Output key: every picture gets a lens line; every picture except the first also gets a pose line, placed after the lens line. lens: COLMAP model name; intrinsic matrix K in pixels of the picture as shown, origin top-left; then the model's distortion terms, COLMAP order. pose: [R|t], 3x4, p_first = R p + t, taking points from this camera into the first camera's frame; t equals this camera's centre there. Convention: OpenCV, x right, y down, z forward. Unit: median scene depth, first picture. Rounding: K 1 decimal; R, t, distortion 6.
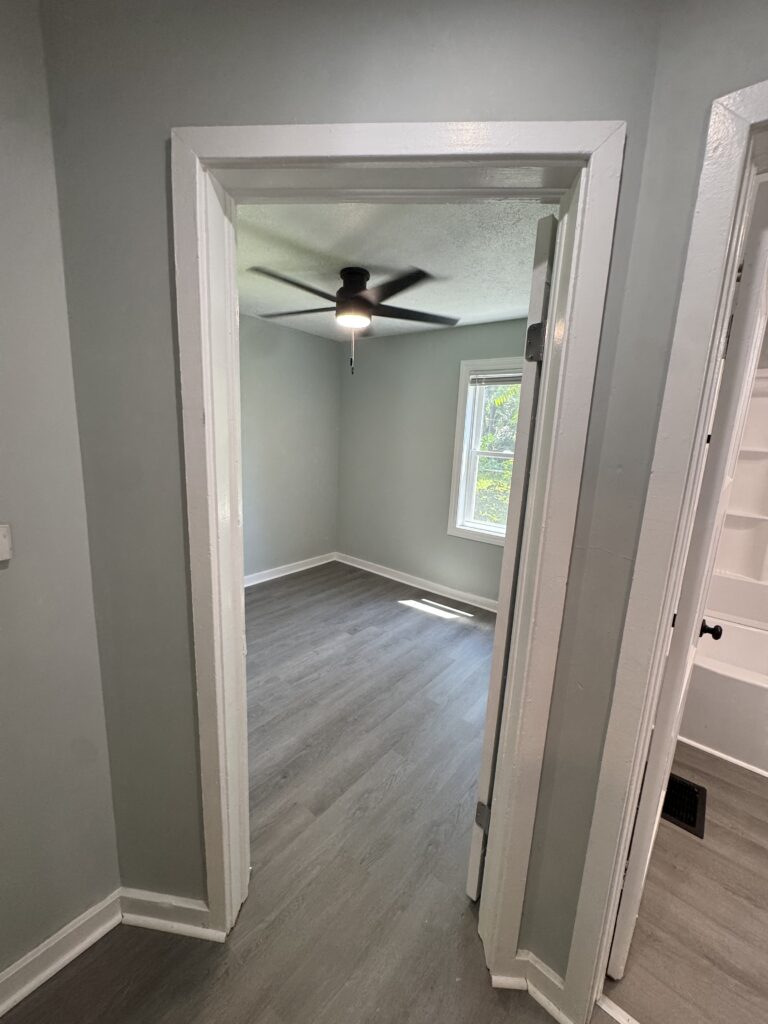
lens RADIAL K [[410.0, 0, 385.7], [0, 410.0, 510.9], [0, 0, 1]] dist [-0.007420, -0.000138]
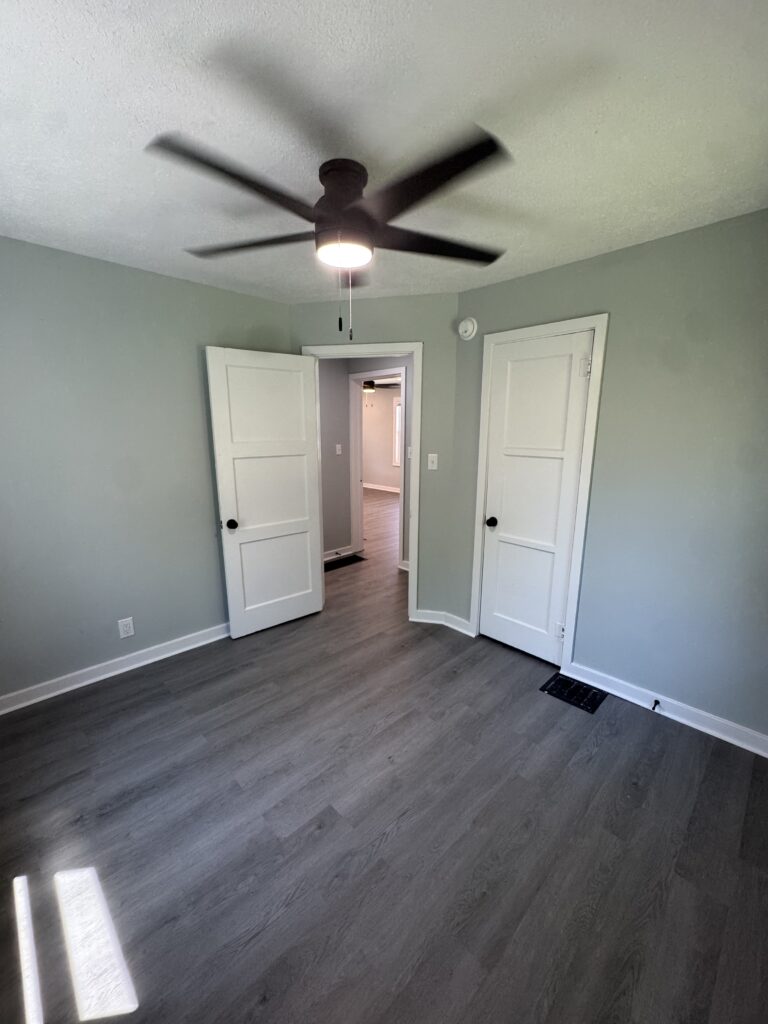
lens RADIAL K [[410.0, 0, 385.7], [0, 410.0, 510.9], [0, 0, 1]] dist [-0.007420, -0.000138]
pose [[-0.991276, -0.073942, 0.109104, -0.198630], [-0.027367, 0.925236, 0.378403, -0.287573], [-0.128927, 0.372116, -0.919189, 1.439095]]
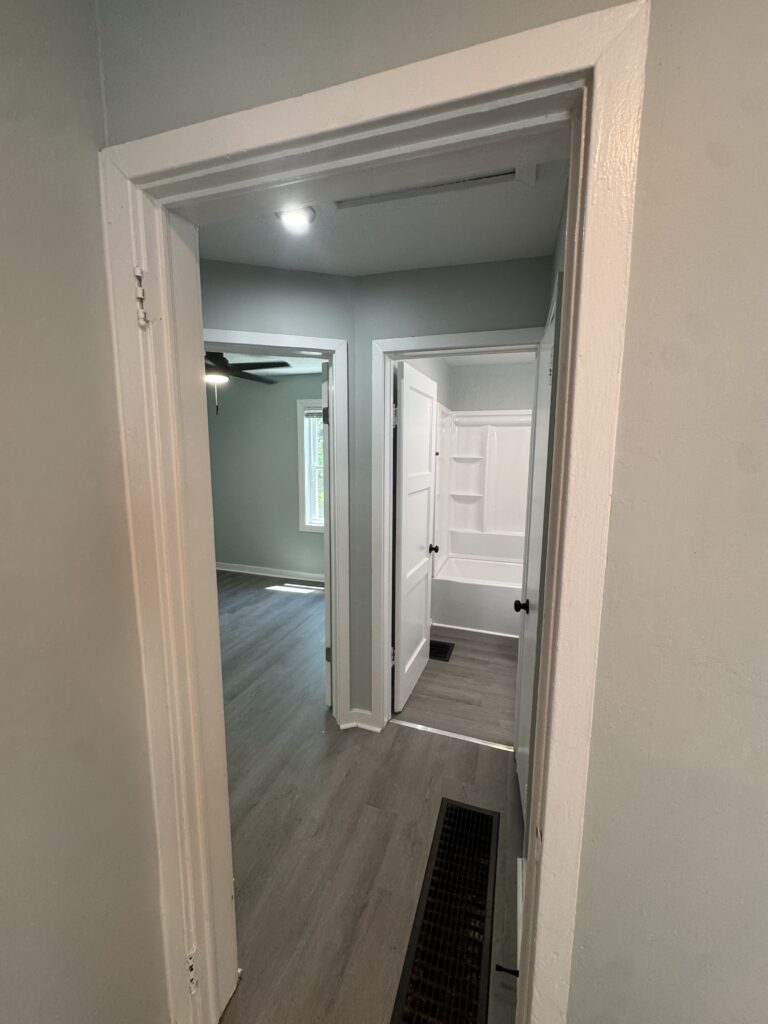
lens RADIAL K [[410.0, 0, 385.7], [0, 410.0, 510.9], [0, 0, 1]] dist [-0.007420, -0.000138]
pose [[0.932649, -0.090421, 0.349271, -0.055367], [0.104041, 0.994364, -0.020393, 0.063229], [-0.345458, 0.055357, 0.936800, -0.410730]]
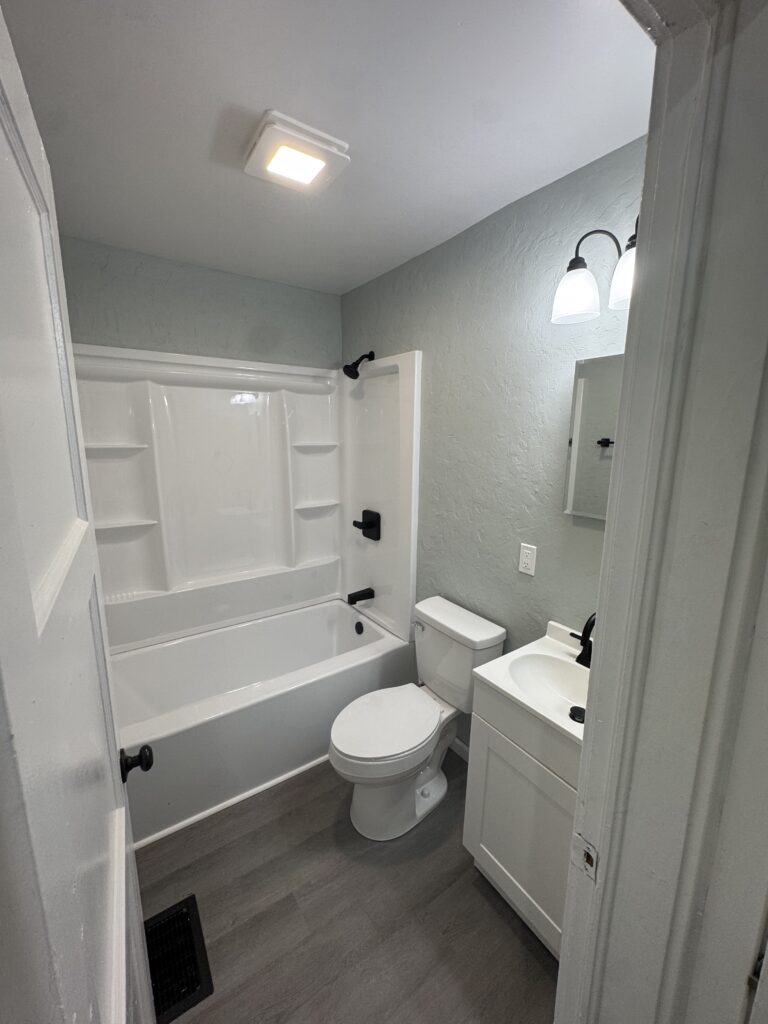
lens RADIAL K [[410.0, 0, 385.7], [0, 410.0, 510.9], [0, 0, 1]] dist [-0.007420, -0.000138]
pose [[0.277022, -0.216417, 0.936175, 0.208403], [0.185867, 0.967973, 0.168768, -0.050767], [-0.942715, 0.127252, 0.308374, 0.210534]]
